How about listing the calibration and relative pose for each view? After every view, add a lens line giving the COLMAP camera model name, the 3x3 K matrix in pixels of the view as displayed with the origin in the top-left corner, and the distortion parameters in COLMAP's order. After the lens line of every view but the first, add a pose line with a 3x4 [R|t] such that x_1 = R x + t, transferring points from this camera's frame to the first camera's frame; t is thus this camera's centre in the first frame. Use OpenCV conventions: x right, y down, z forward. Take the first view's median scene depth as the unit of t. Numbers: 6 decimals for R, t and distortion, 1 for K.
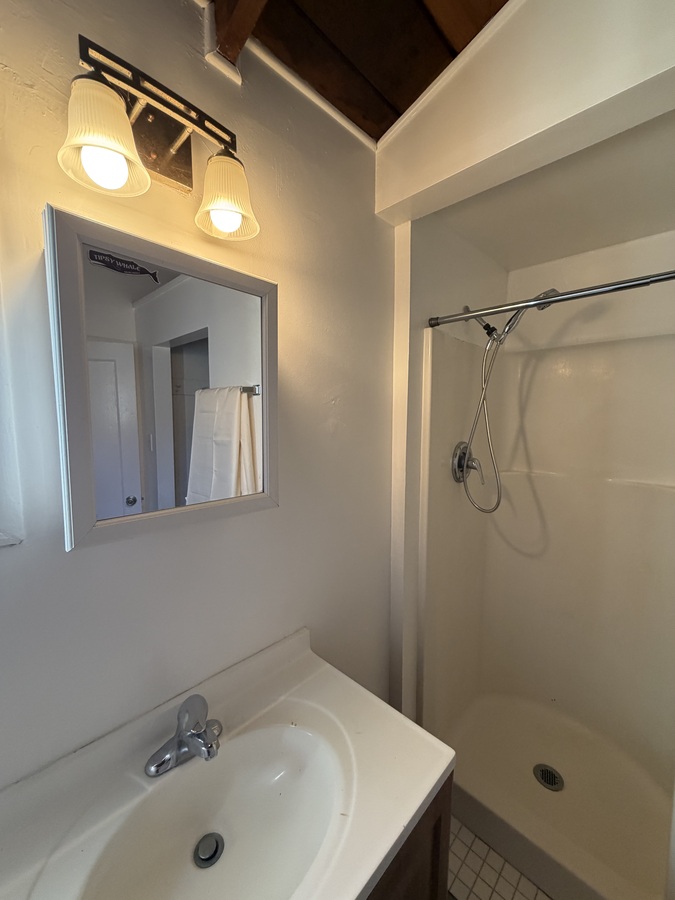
lens RADIAL K [[360.0, 0, 338.1], [0, 360.0, 448.4], [0, 0, 1]] dist [0.000762, 0.000139]
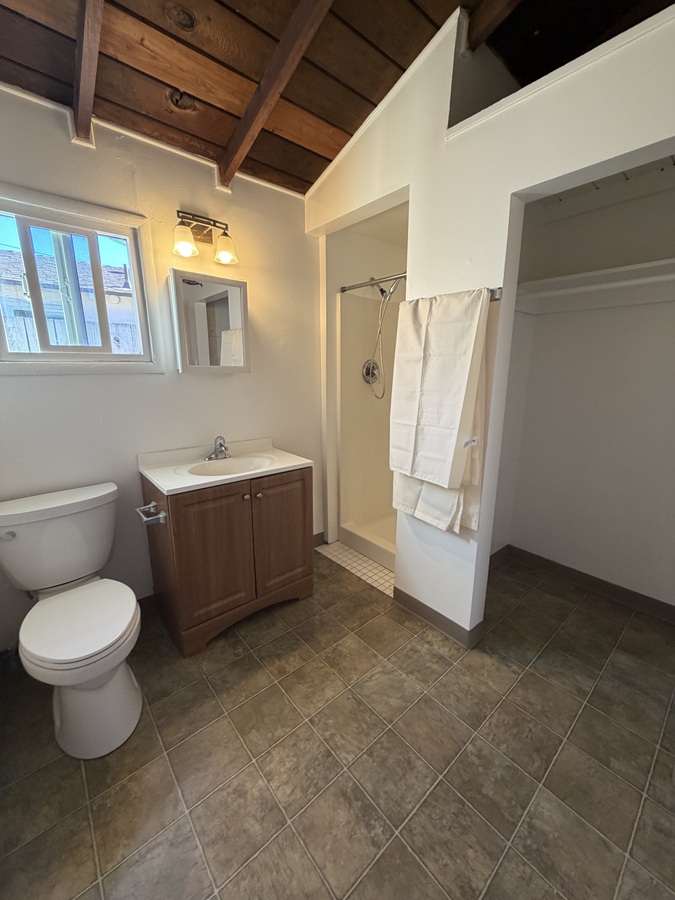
lens RADIAL K [[360.0, 0, 338.1], [0, 360.0, 448.4], [0, 0, 1]] dist [0.000762, 0.000139]
pose [[0.995591, 0.022043, -0.091178, 0.491860], [-0.009917, 0.991285, 0.131359, 0.249278], [0.093279, -0.129876, 0.987133, -1.076883]]
